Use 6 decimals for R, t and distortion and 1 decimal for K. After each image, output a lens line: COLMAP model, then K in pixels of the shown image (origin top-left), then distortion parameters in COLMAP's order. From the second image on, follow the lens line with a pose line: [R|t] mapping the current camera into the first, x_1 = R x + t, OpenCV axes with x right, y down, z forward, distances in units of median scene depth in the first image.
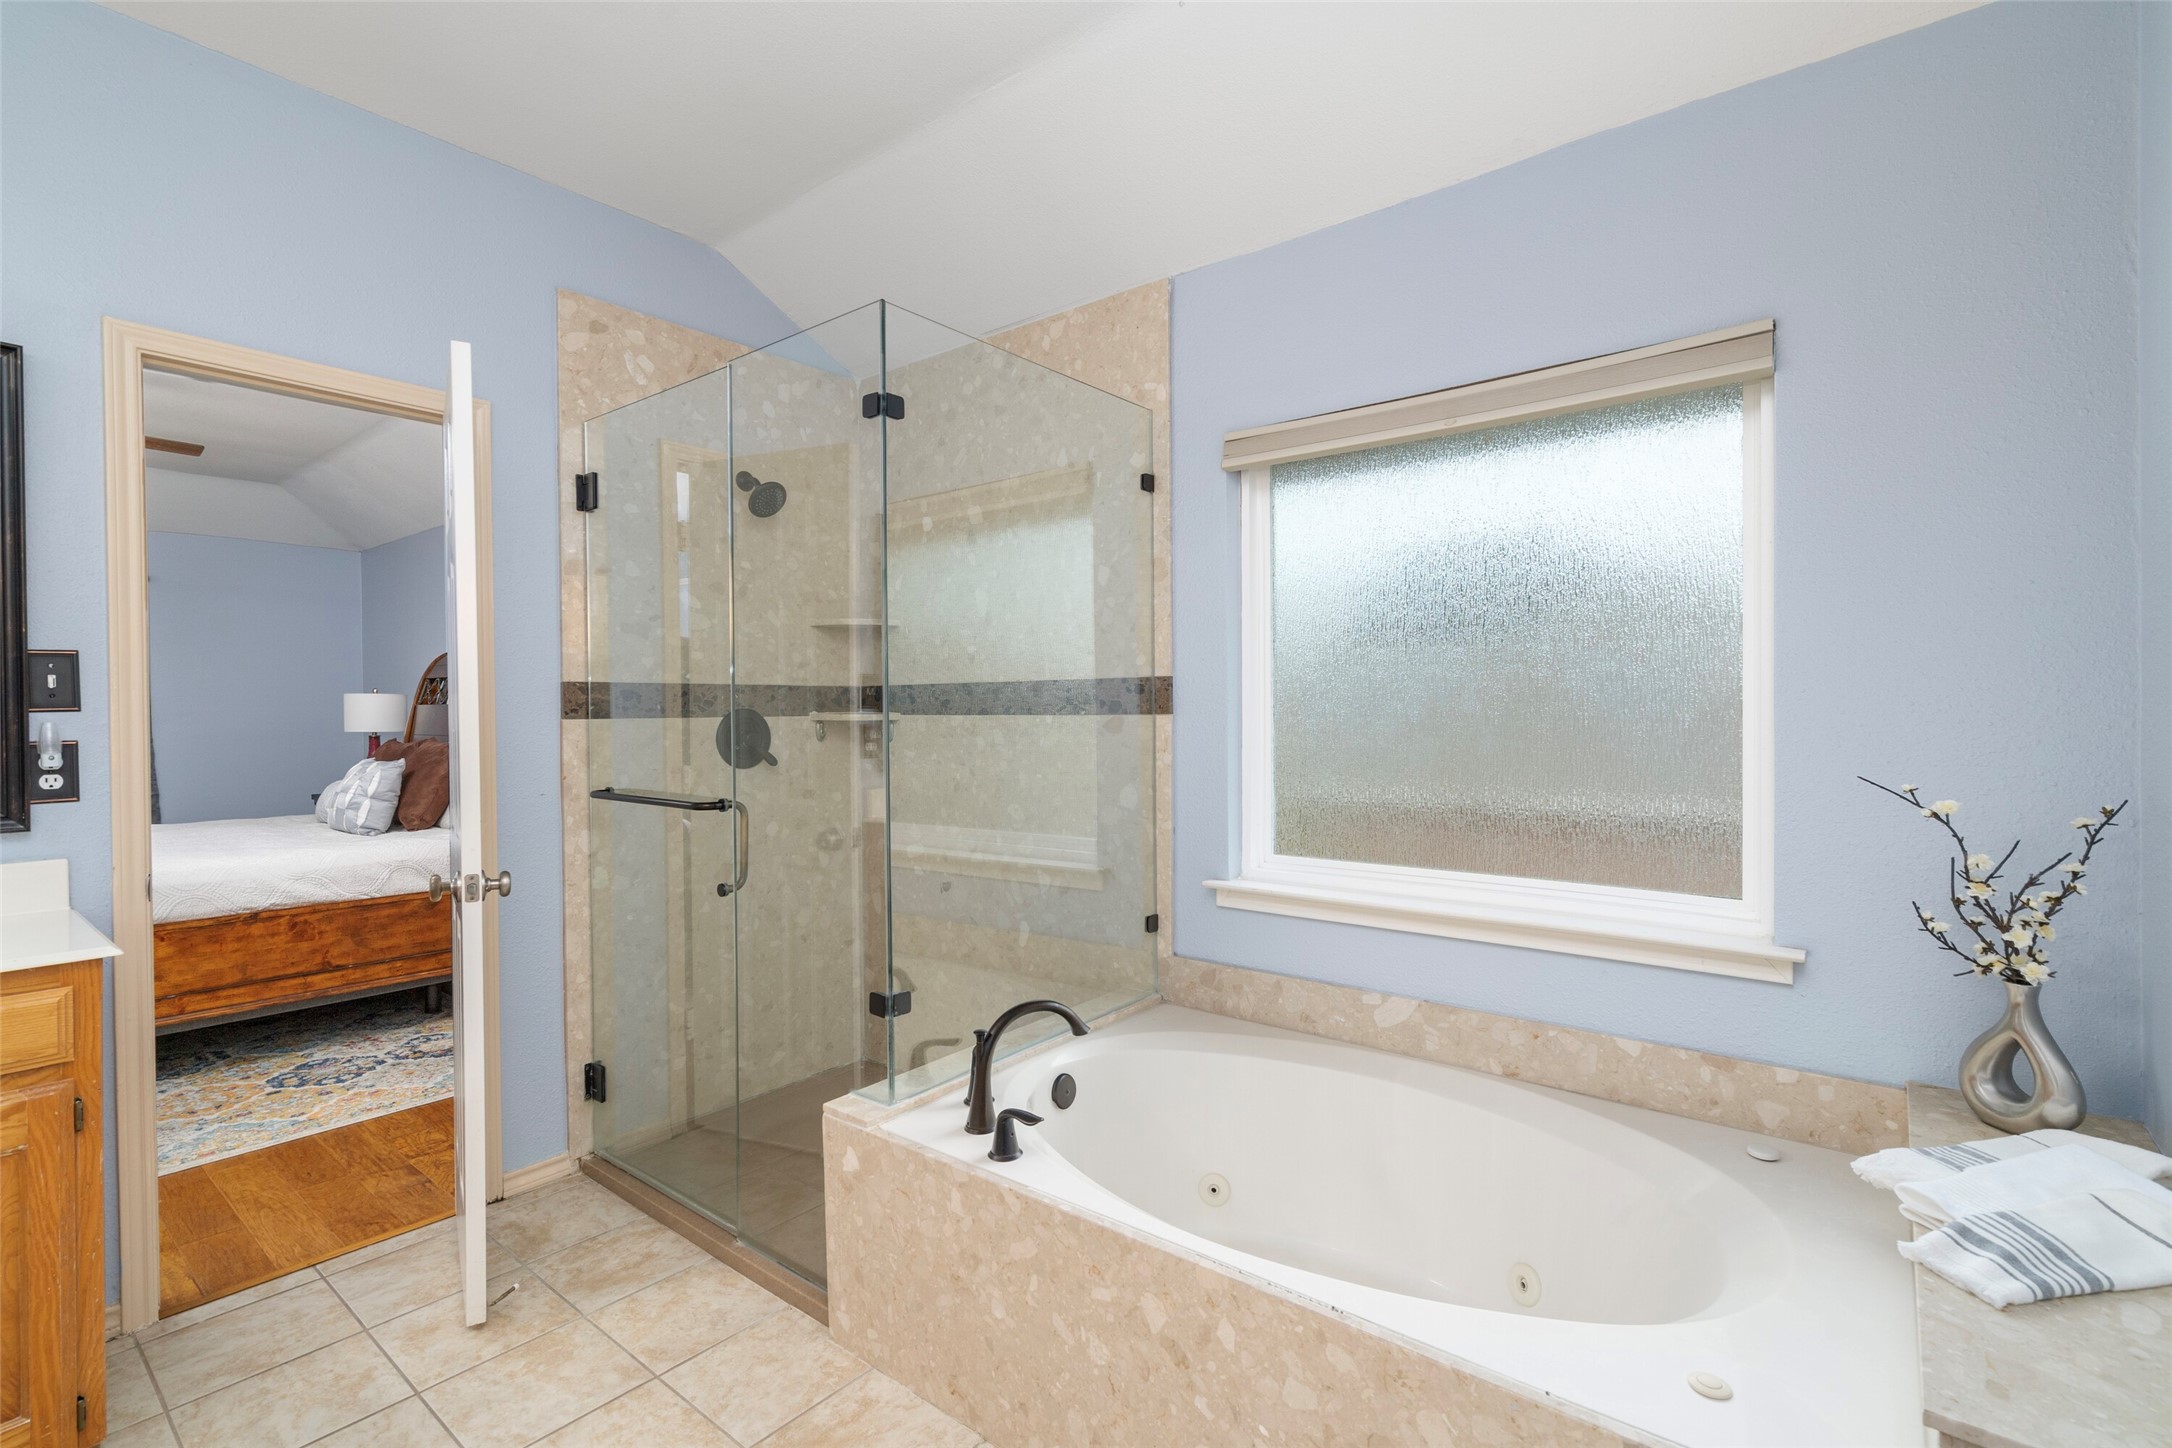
lens RADIAL K [[985.2, 0, 1086.0], [0, 985.2, 724.0], [0, 0, 1]] dist [-0.002481, 0.000007]
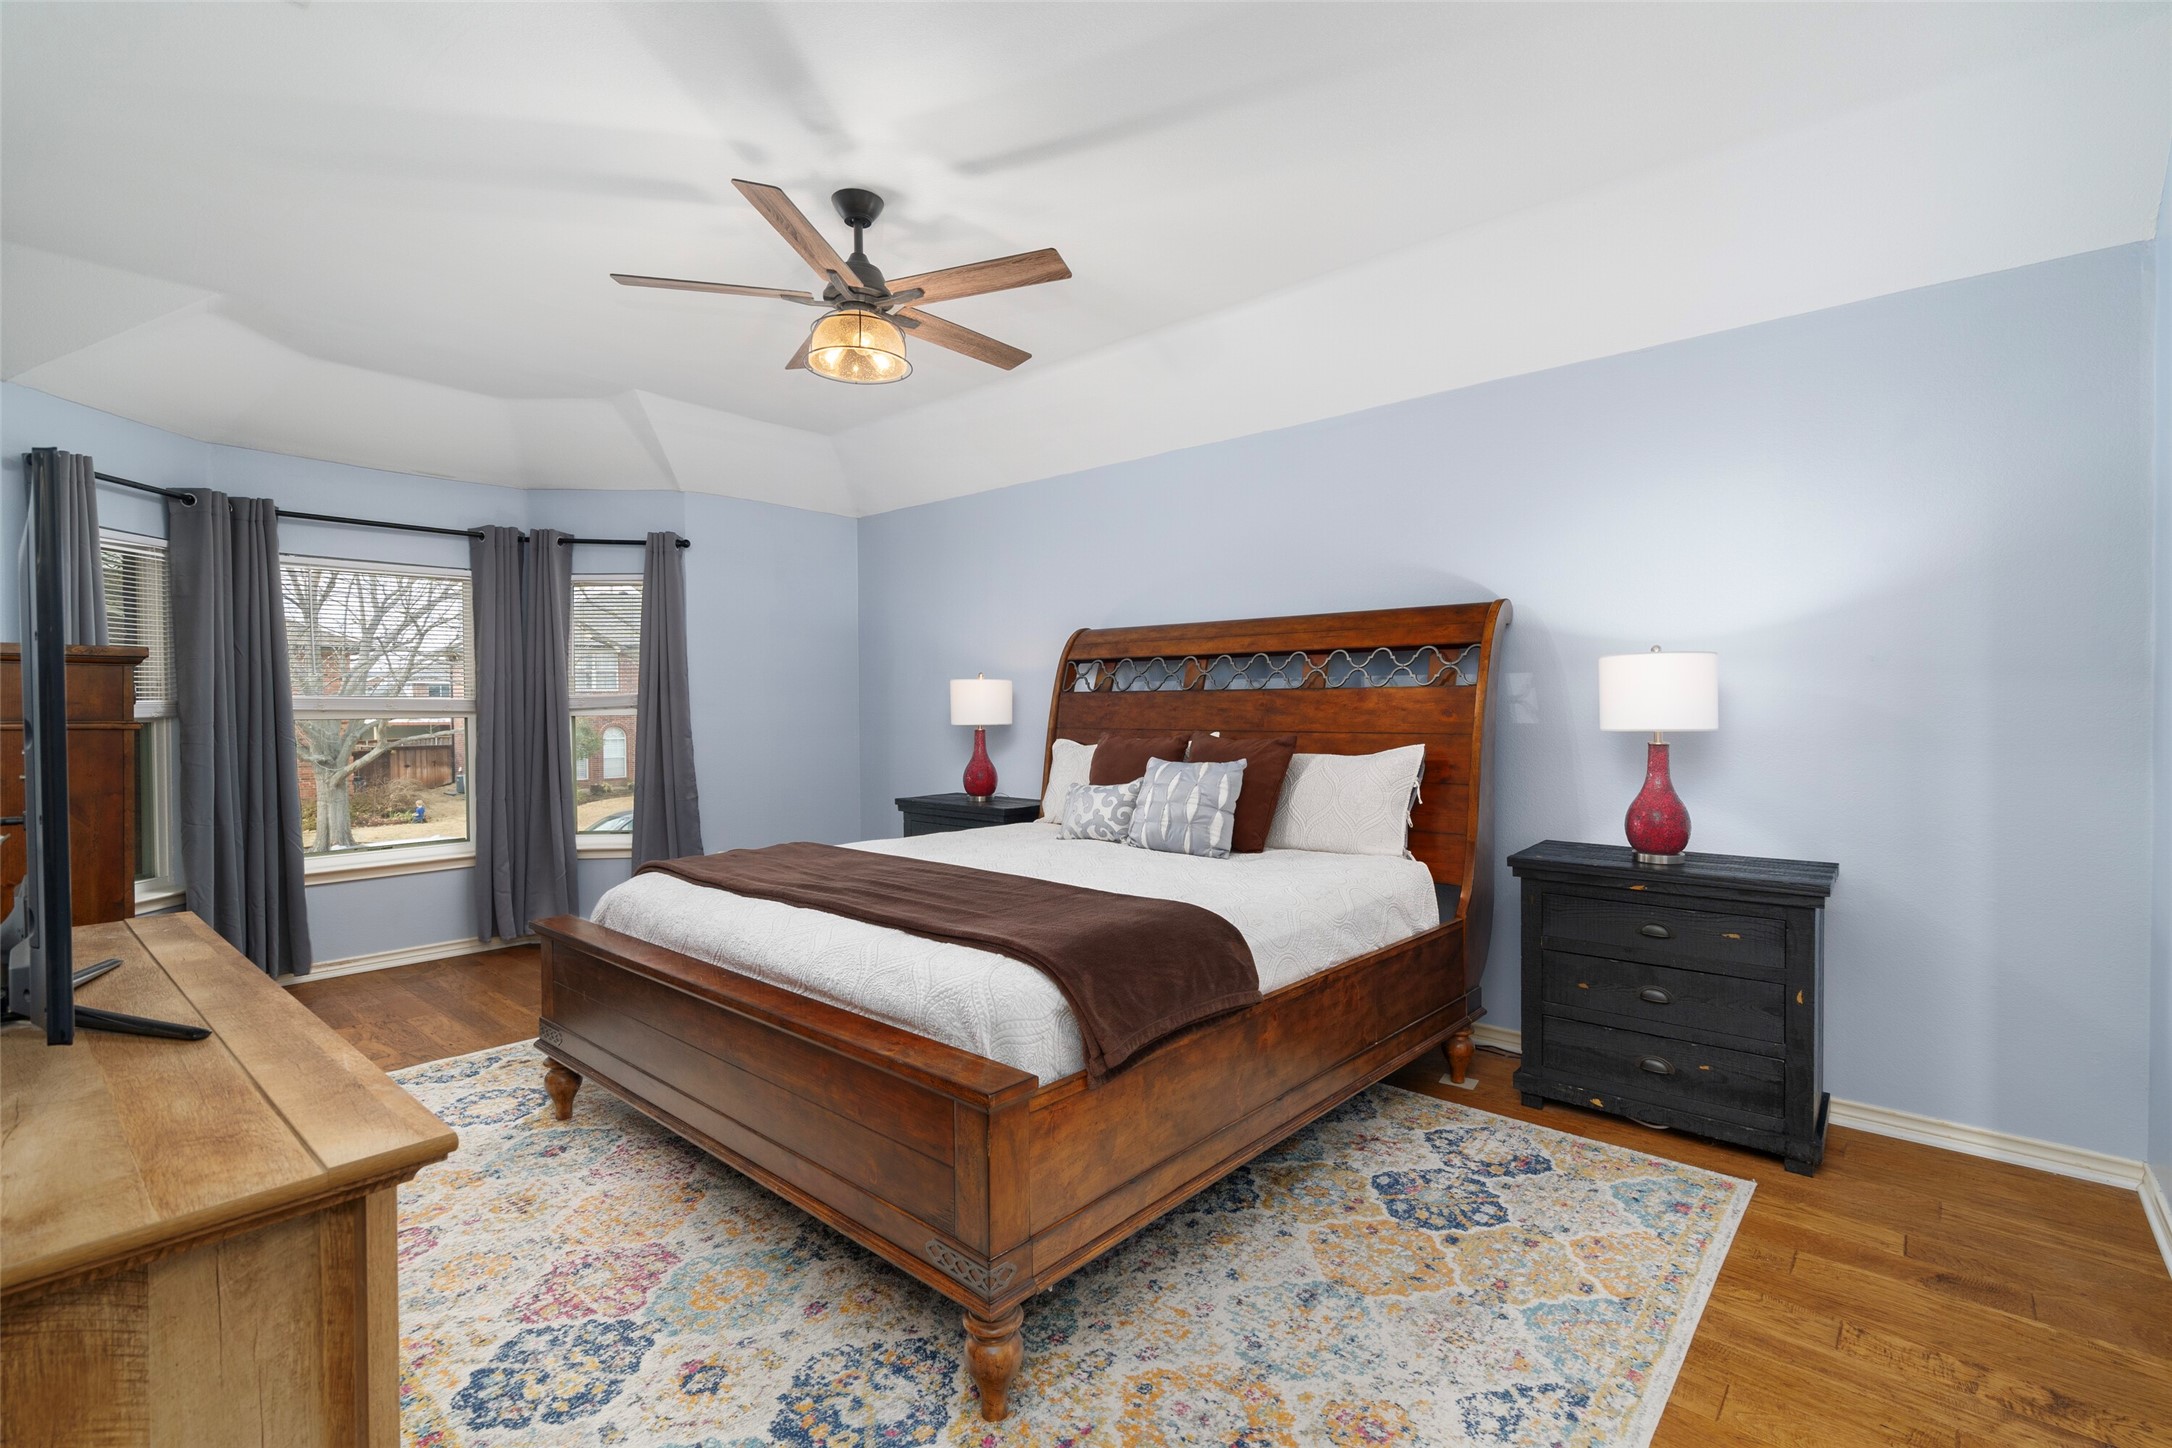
lens RADIAL K [[974.0, 0, 1086.0], [0, 974.0, 724.0], [0, 0, 1]] dist [-0.000767, 0.000010]
pose [[0.999071, 0.001274, -0.043084, -1.208135], [-0.001054, 0.999986, 0.005127, 0.004092], [0.043090, -0.005077, 0.999058, 0.338677]]
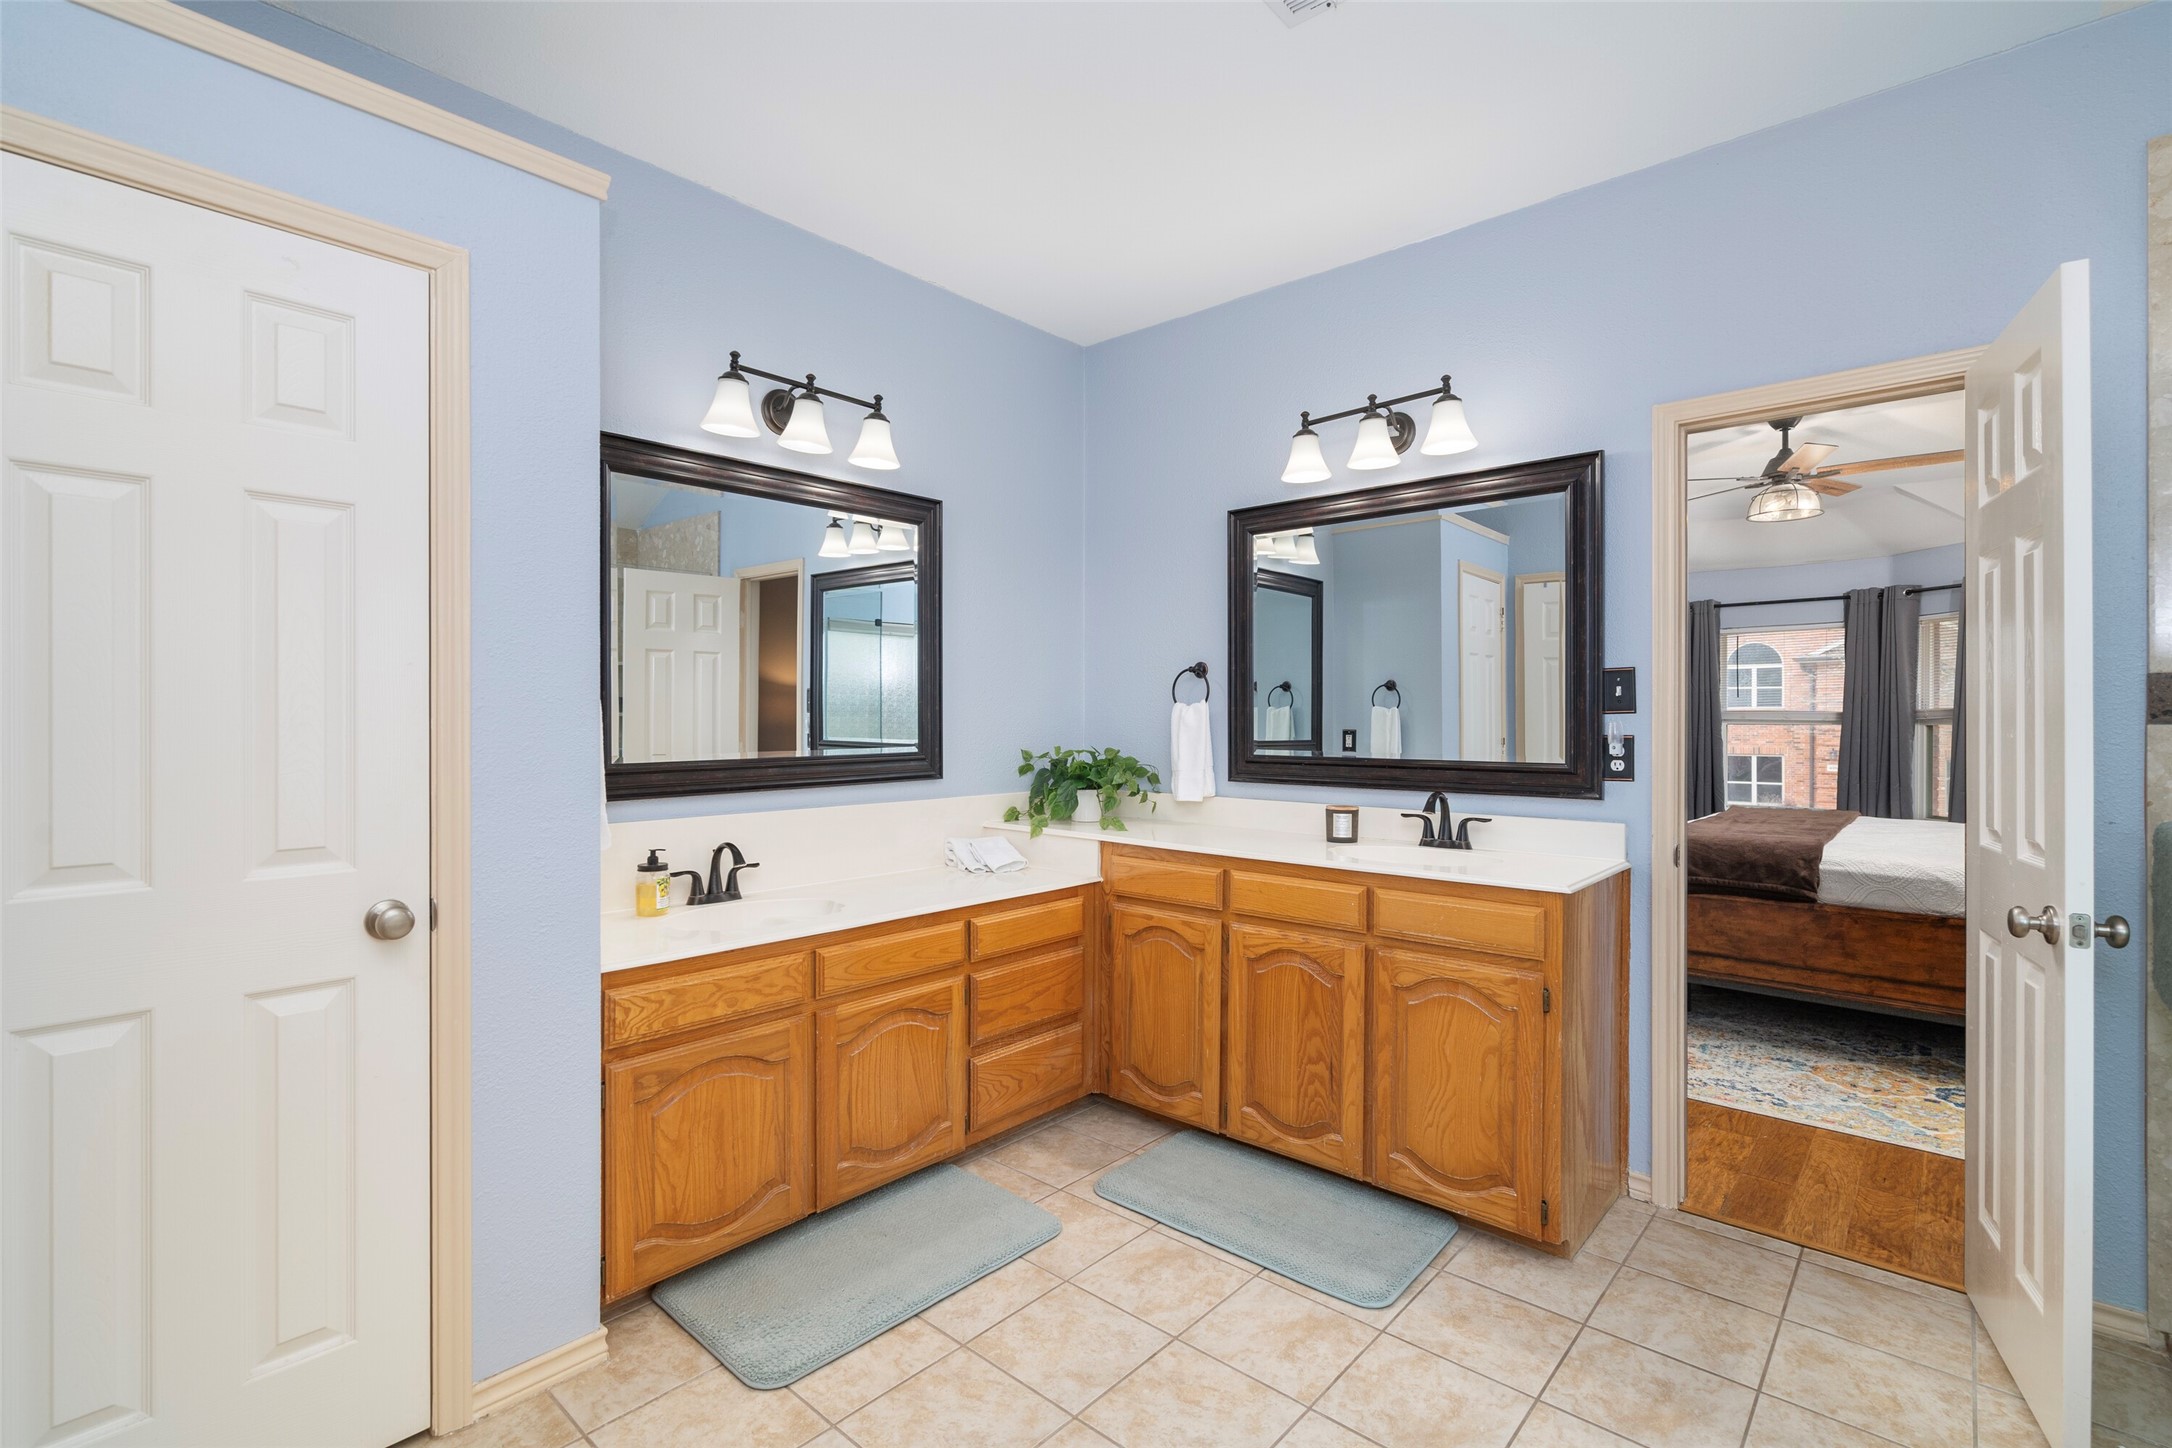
lens RADIAL K [[985.2, 0, 1086.0], [0, 985.2, 724.0], [0, 0, 1]] dist [-0.002481, 0.000007]
pose [[-0.052318, 0.010529, -0.998575, 0.226492], [-0.013605, 0.999844, 0.011255, -0.002387], [0.998538, 0.014174, -0.052166, 0.227393]]
